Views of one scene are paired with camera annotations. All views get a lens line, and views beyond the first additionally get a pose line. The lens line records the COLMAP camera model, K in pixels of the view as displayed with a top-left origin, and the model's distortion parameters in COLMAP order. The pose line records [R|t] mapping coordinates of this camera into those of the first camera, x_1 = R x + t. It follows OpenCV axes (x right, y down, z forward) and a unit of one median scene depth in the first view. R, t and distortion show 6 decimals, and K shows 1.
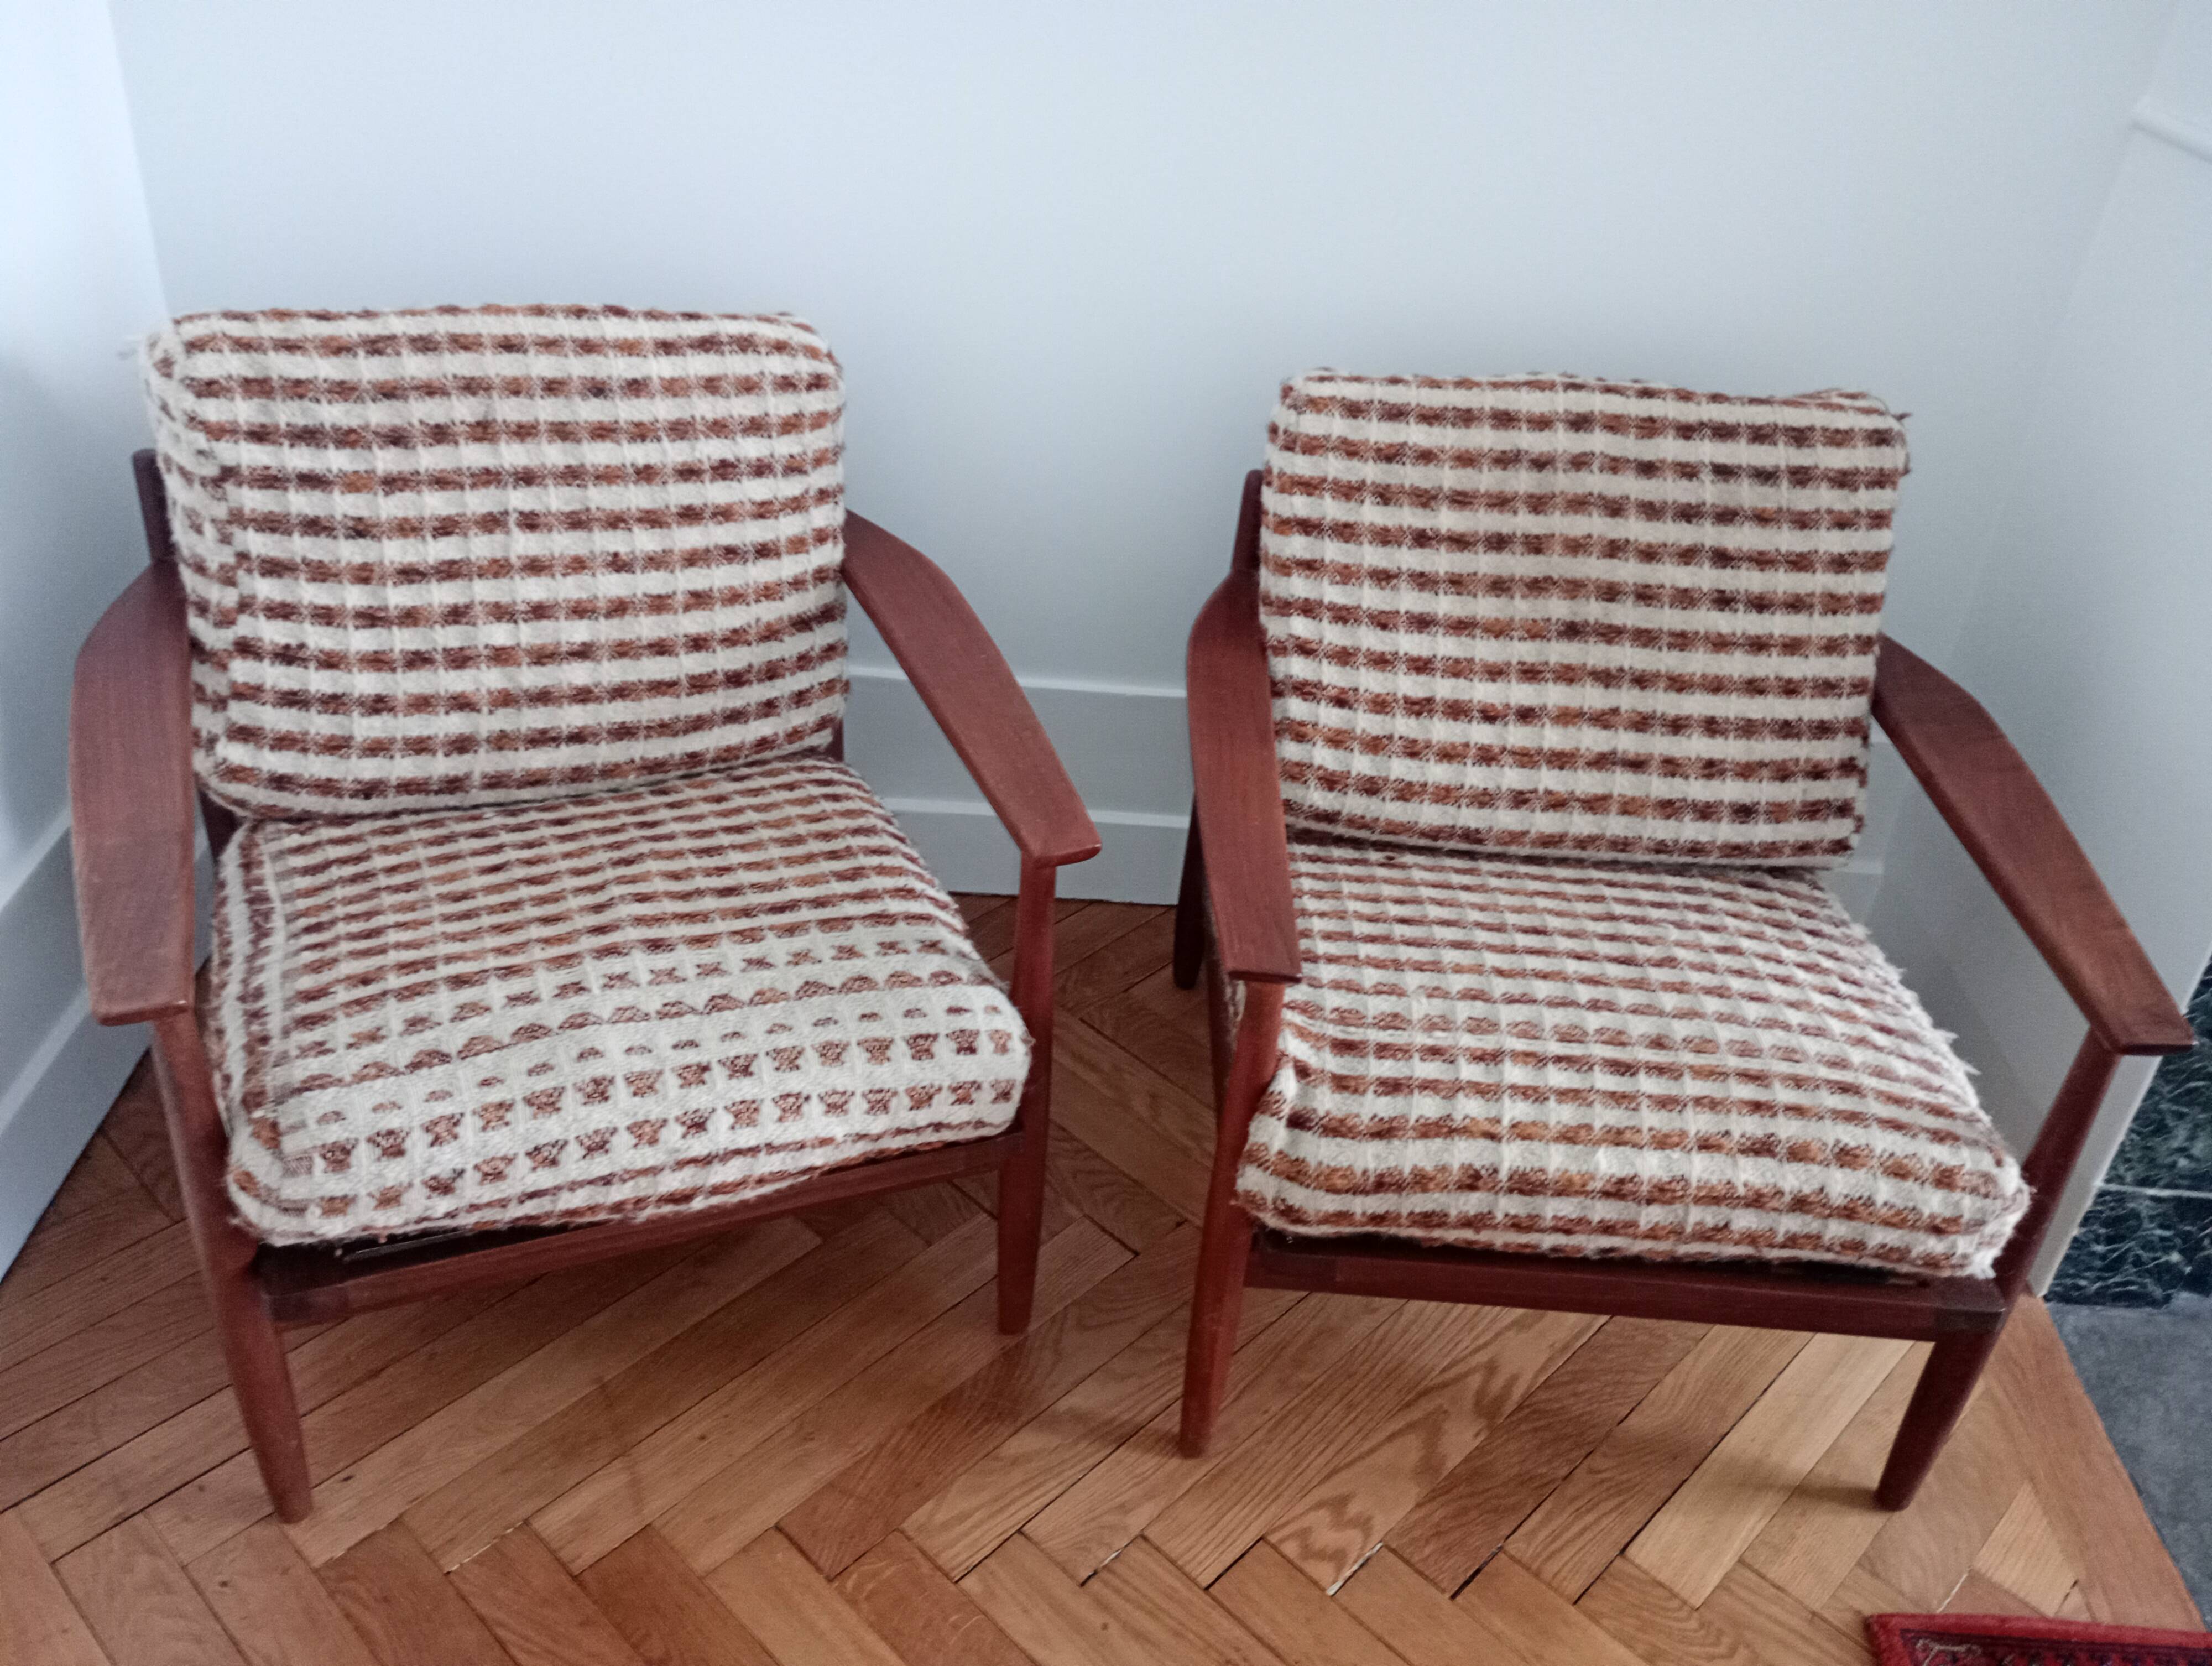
lens RADIAL K [[1845.6, 0, 1108.8], [0, 1845.6, 835.5], [0, 0, 1]] dist [0.059419, -0.081966]
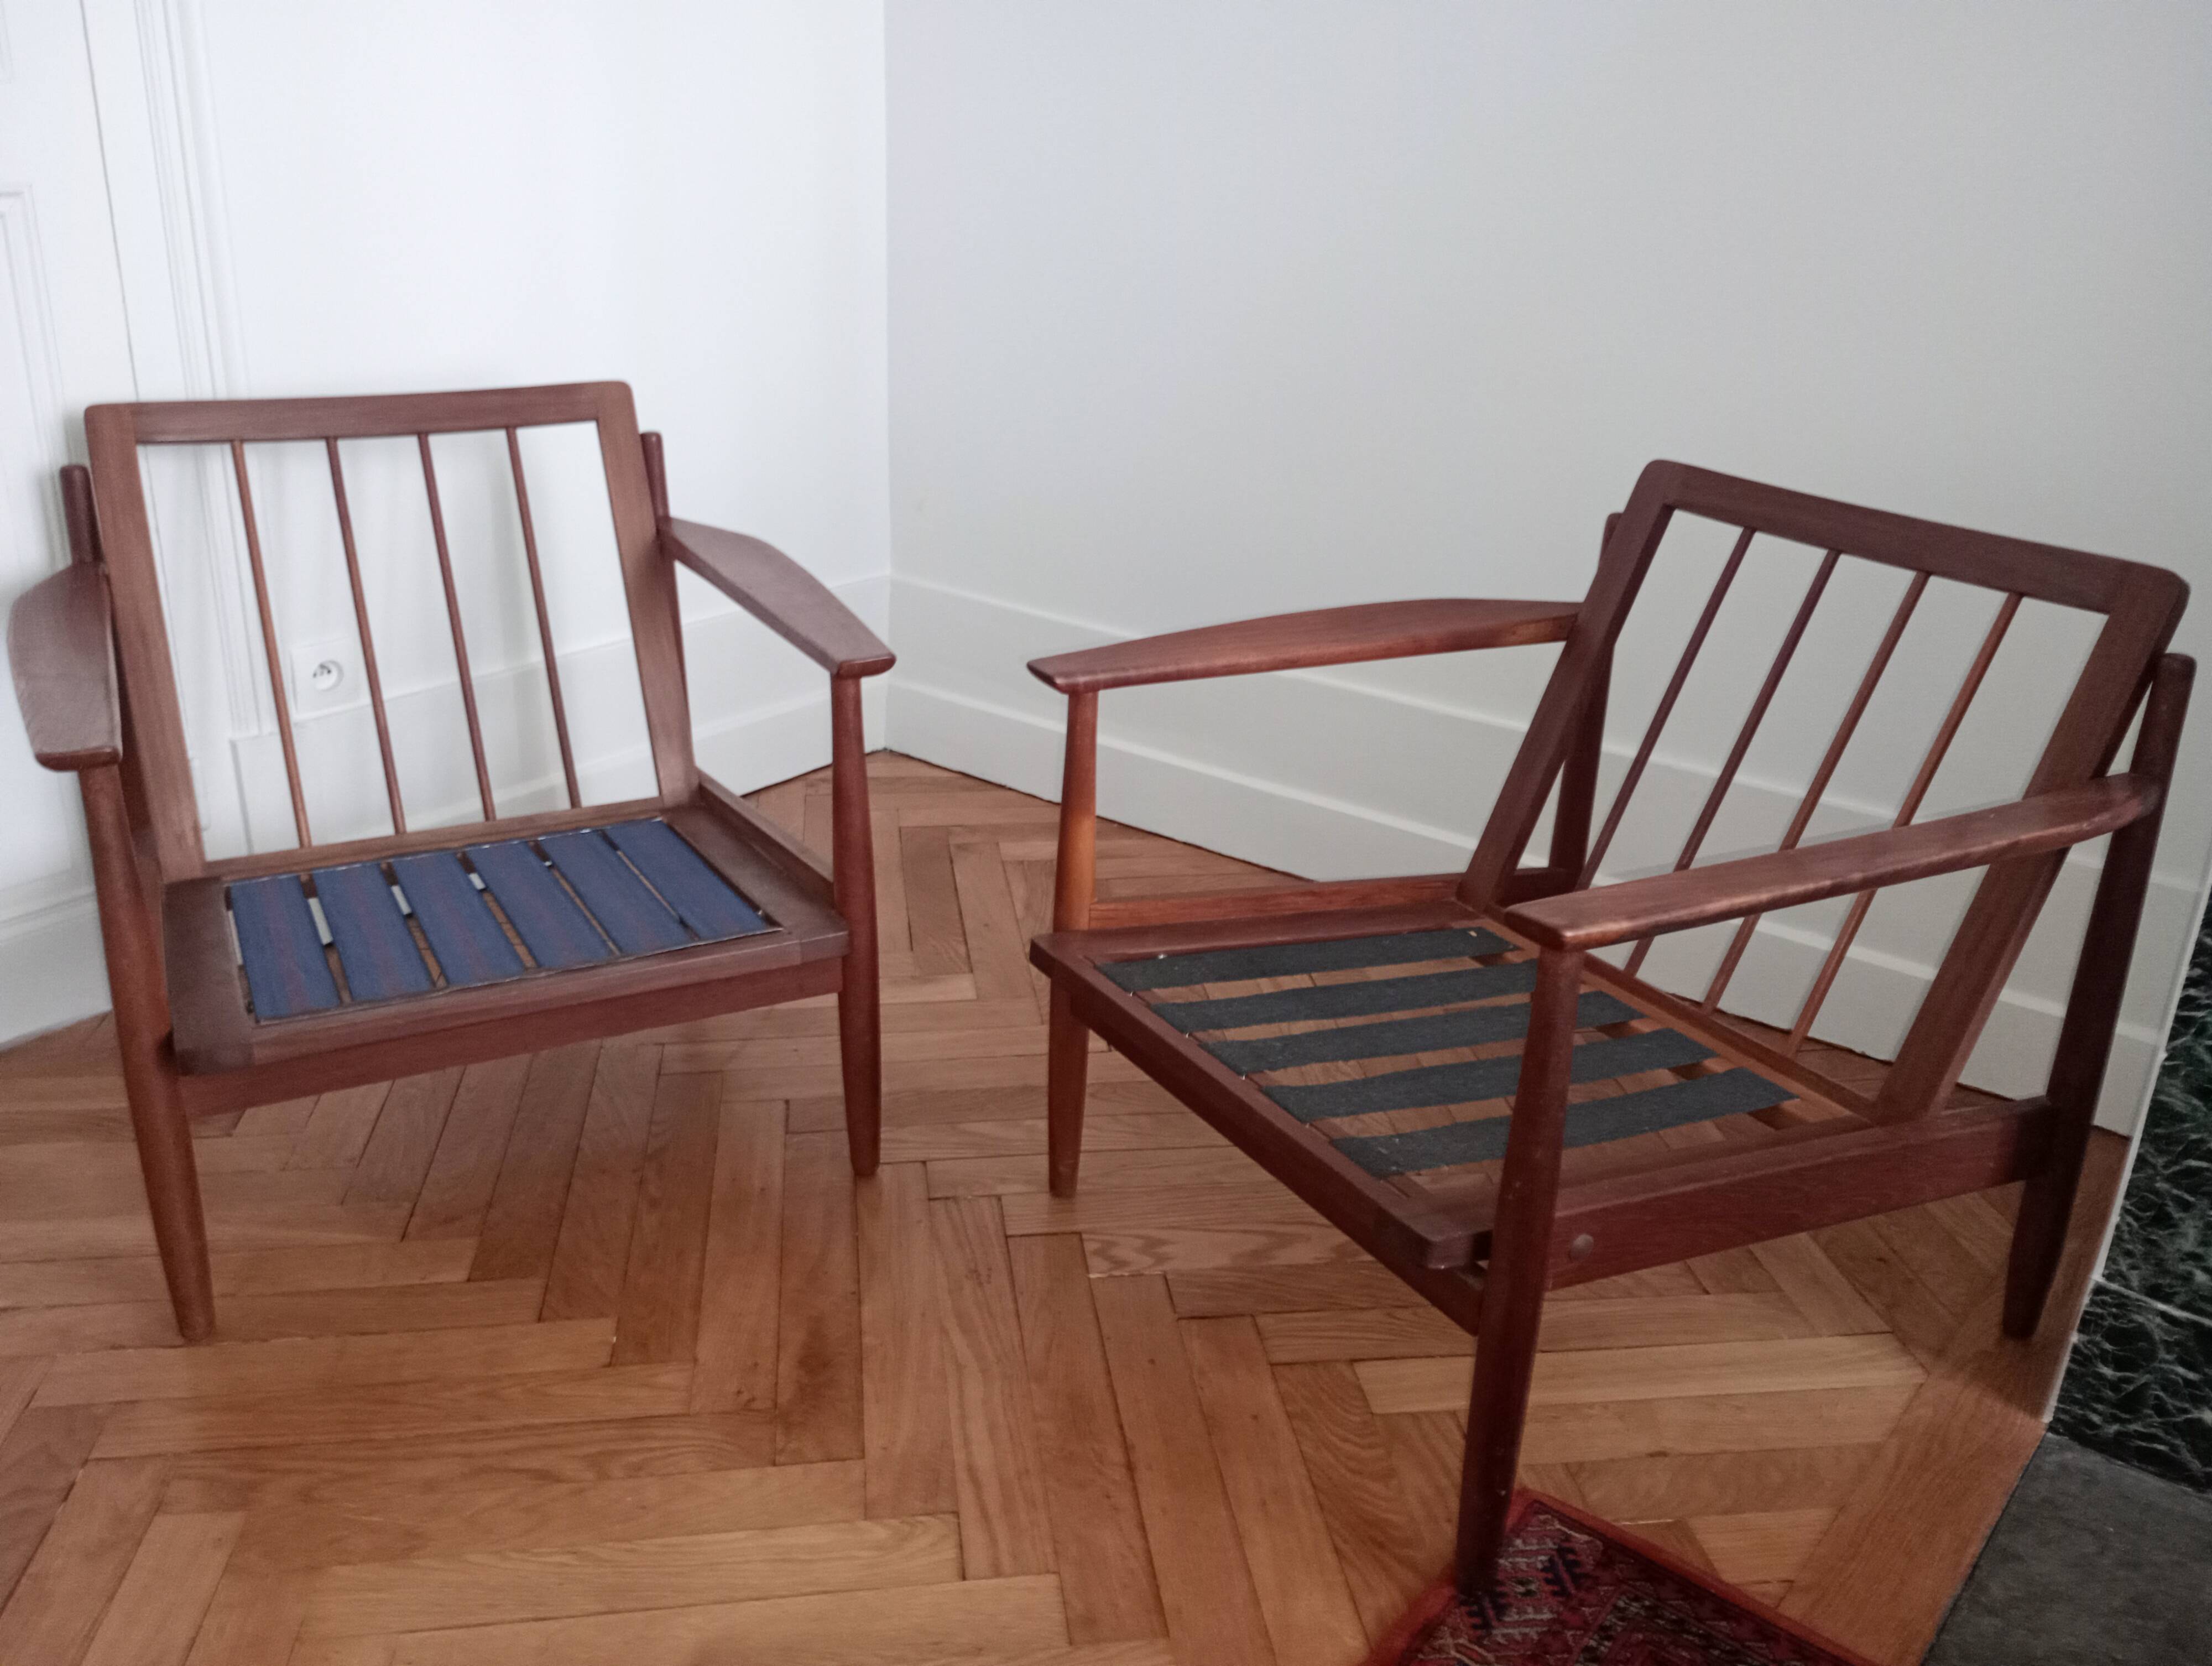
lens RADIAL K [[1845.6, 0, 1105.3], [0, 1845.6, 833.3], [0, 0, 1]] dist [0.059419, -0.081966]
pose [[0.787448, 0.180349, -0.589406, 0.696142], [-0.318040, 0.937996, -0.137890, 0.281101], [0.527993, 0.296036, 0.795982, 0.006977]]
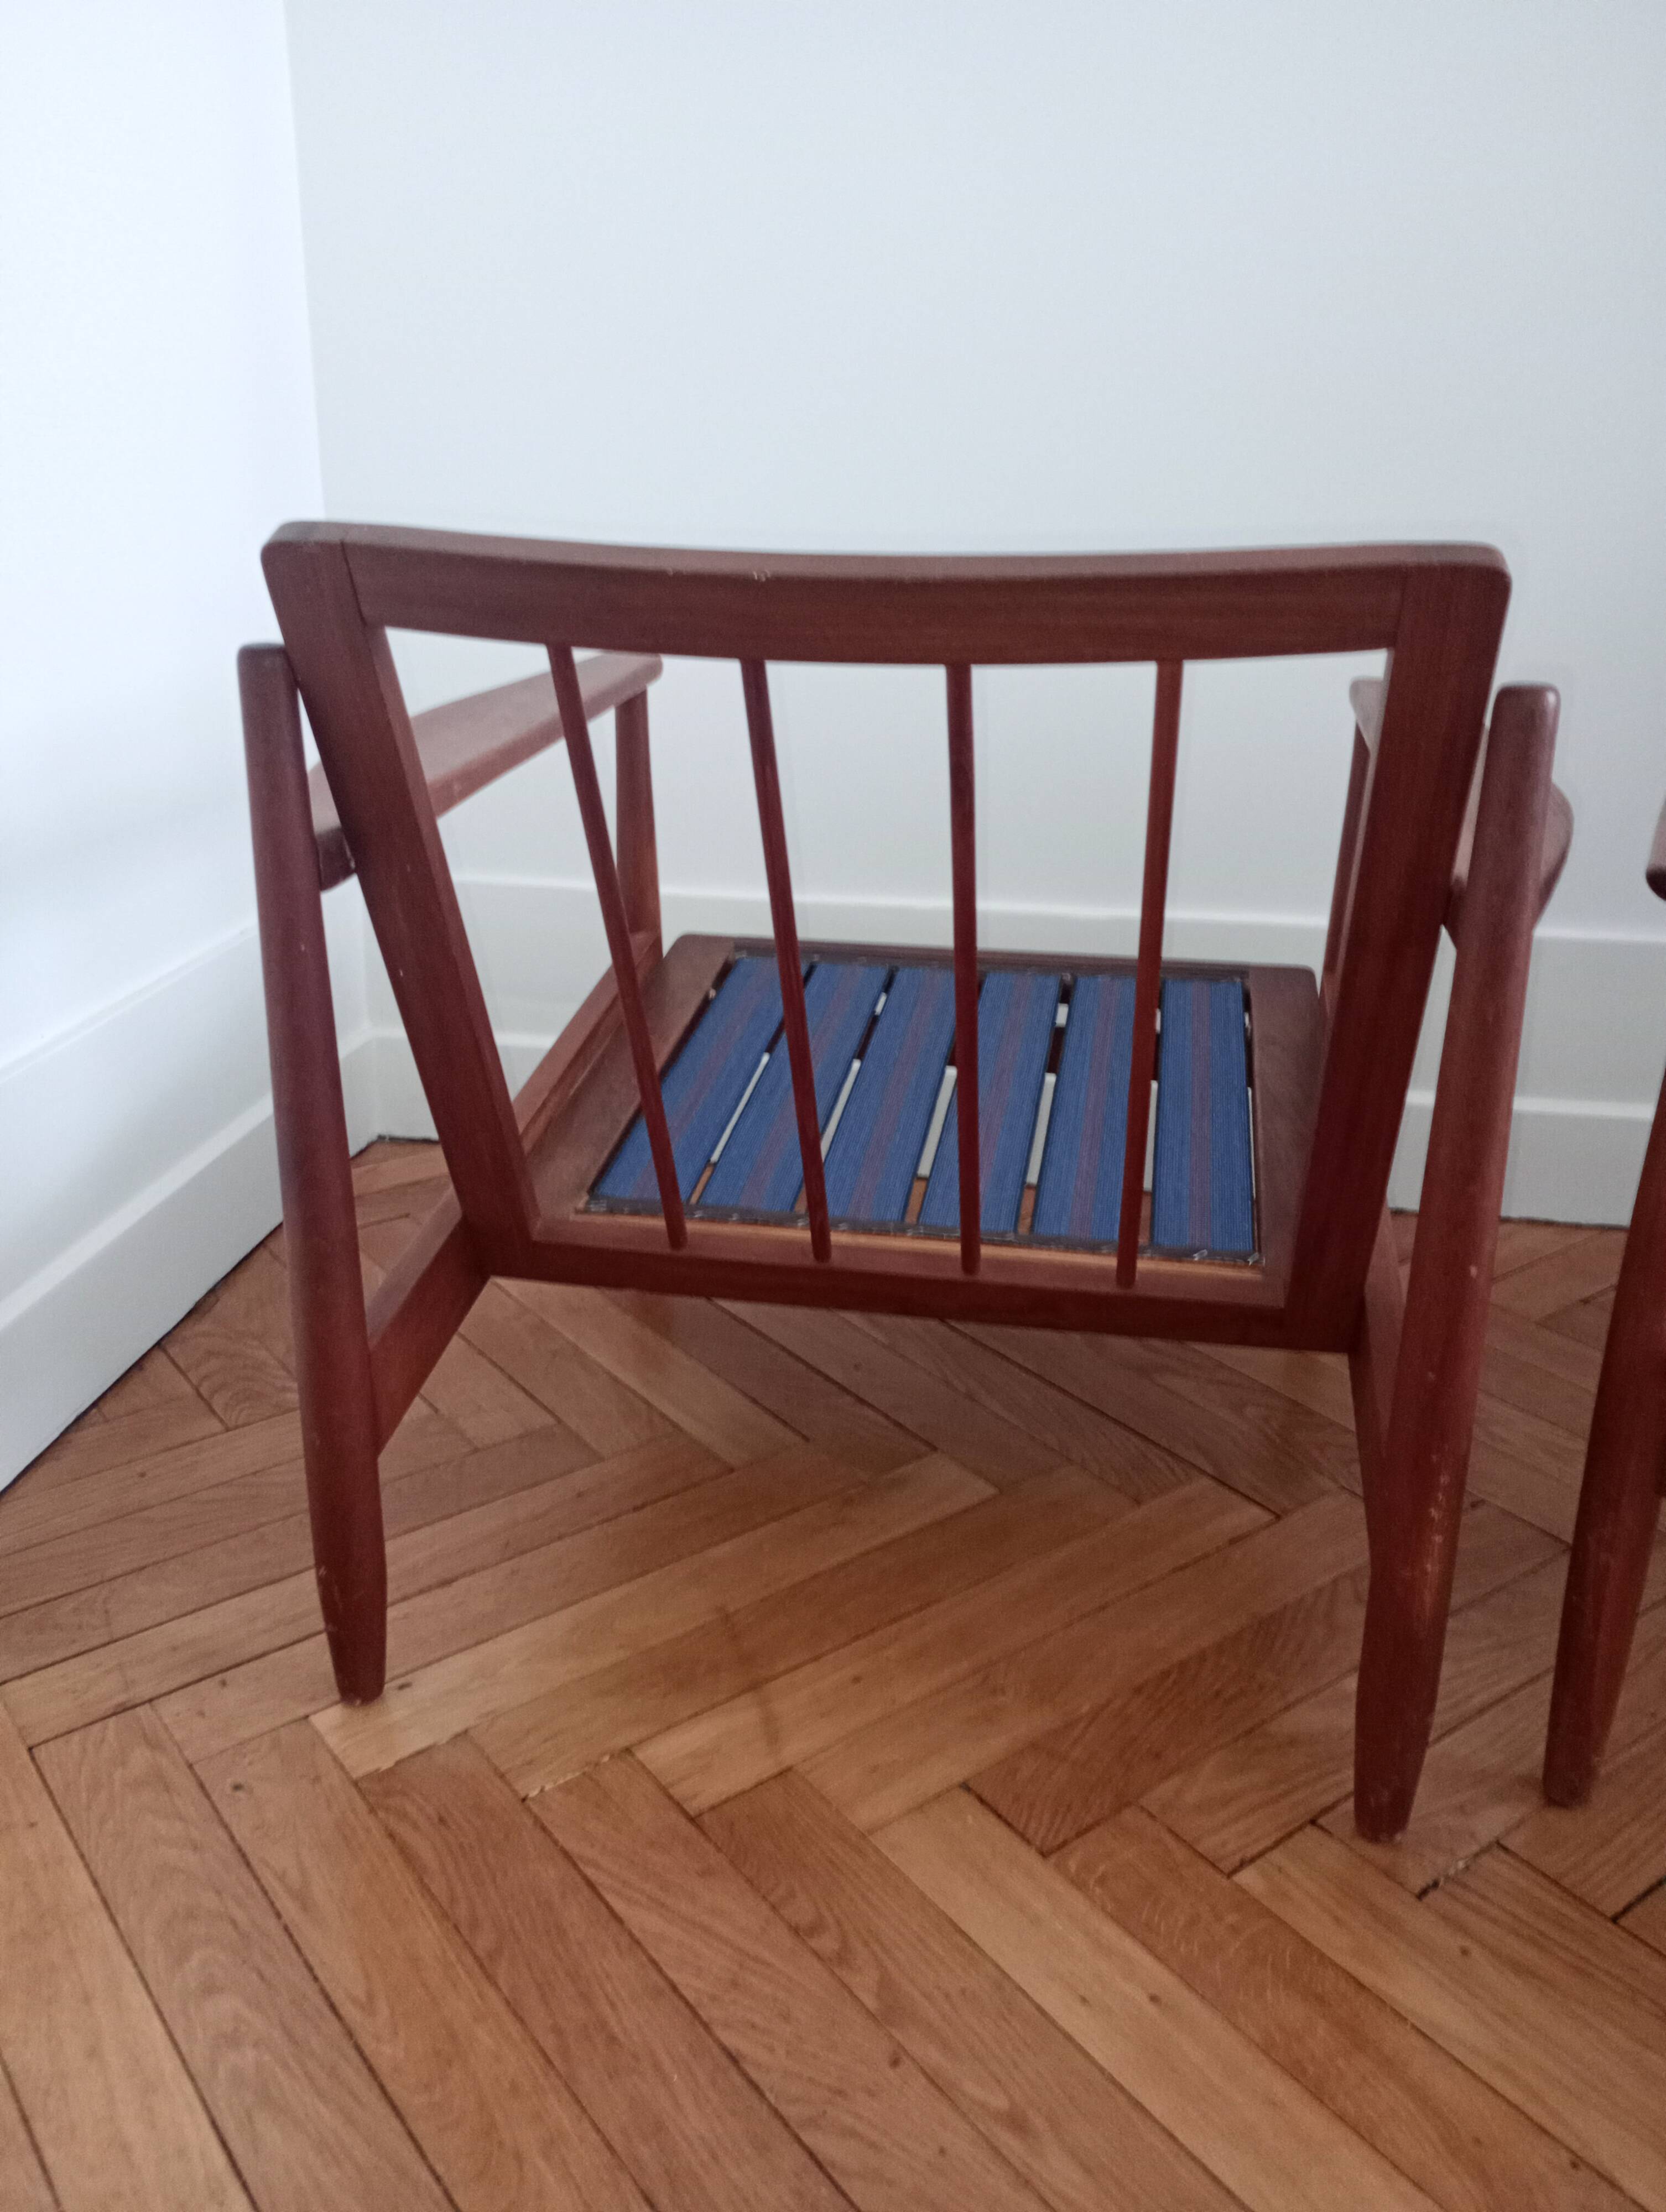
lens RADIAL K [[1845.6, 0, 829.9], [0, 1845.6, 1088.7], [0, 0, 1]] dist [0.059419, -0.081966]
pose [[0.984804, -0.004390, -0.173612, -0.096725], [-0.038056, 0.969928, -0.240397, 0.265390], [0.169447, 0.243351, 0.955023, 0.228172]]
